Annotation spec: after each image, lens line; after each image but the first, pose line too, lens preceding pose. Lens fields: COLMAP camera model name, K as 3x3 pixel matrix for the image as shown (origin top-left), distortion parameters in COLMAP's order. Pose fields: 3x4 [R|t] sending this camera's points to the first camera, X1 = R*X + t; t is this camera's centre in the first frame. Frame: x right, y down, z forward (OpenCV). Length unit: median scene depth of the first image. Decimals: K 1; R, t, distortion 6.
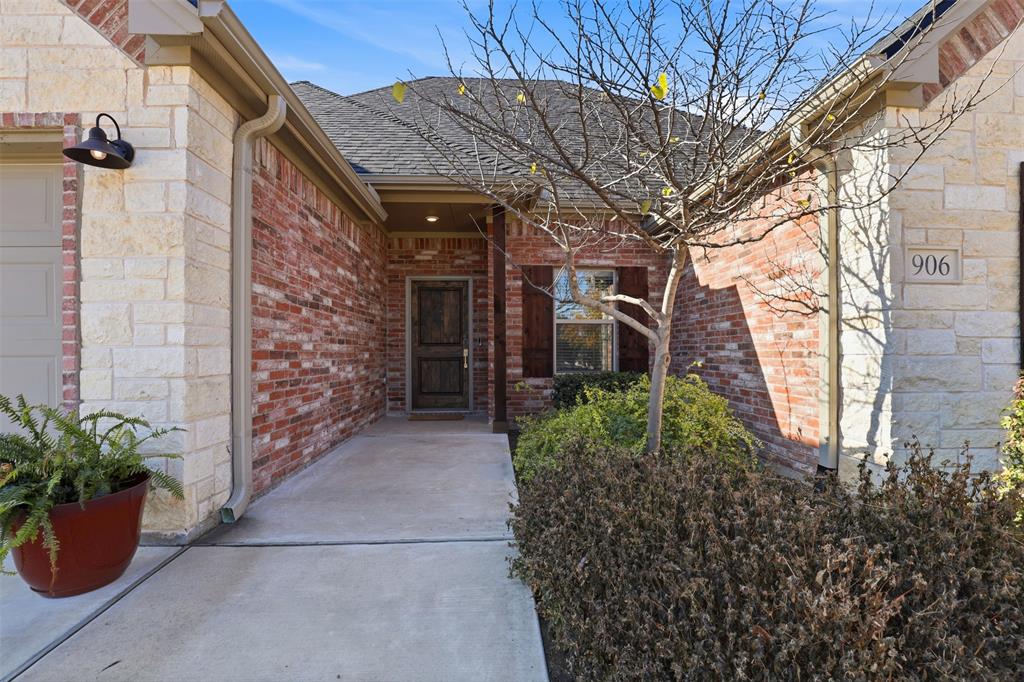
lens RADIAL K [[466.1, 0, 513.1], [0, 466.1, 360.9], [0, 0, 1]] dist [-0.018722, 0.000015]
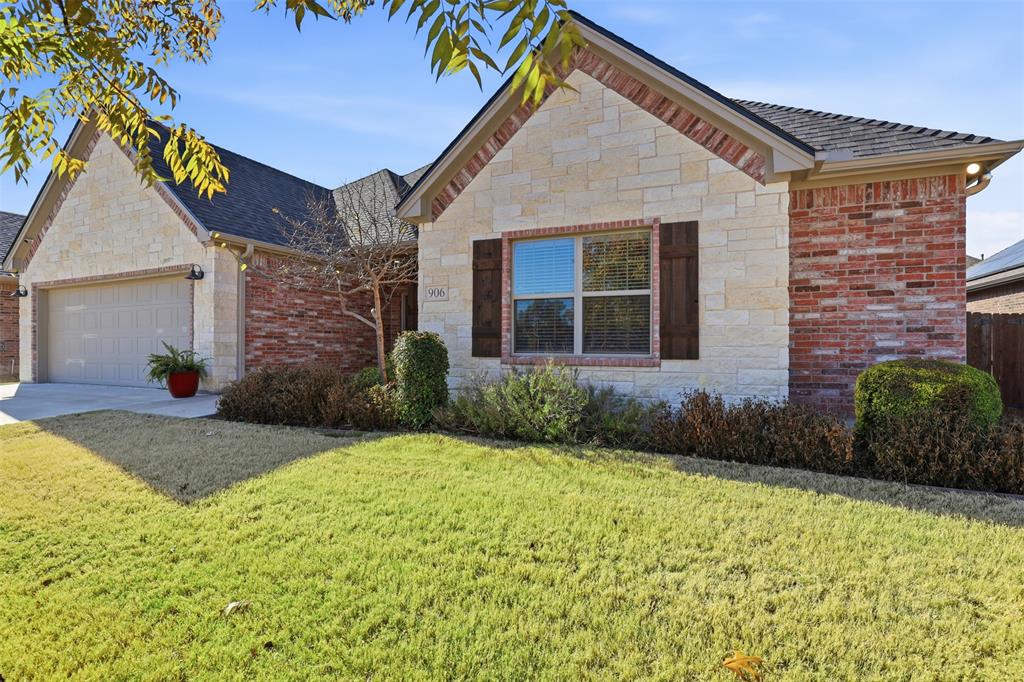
lens RADIAL K [[473.6, 0, 525.0], [0, 473.6, 357.4], [0, 0, 1]] dist [-0.032959, 0.000311]
pose [[0.901693, 0.012455, -0.432198, 1.871835], [-0.010594, 0.999921, 0.006714, 0.066911], [0.432248, -0.001475, 0.901754, -0.706549]]
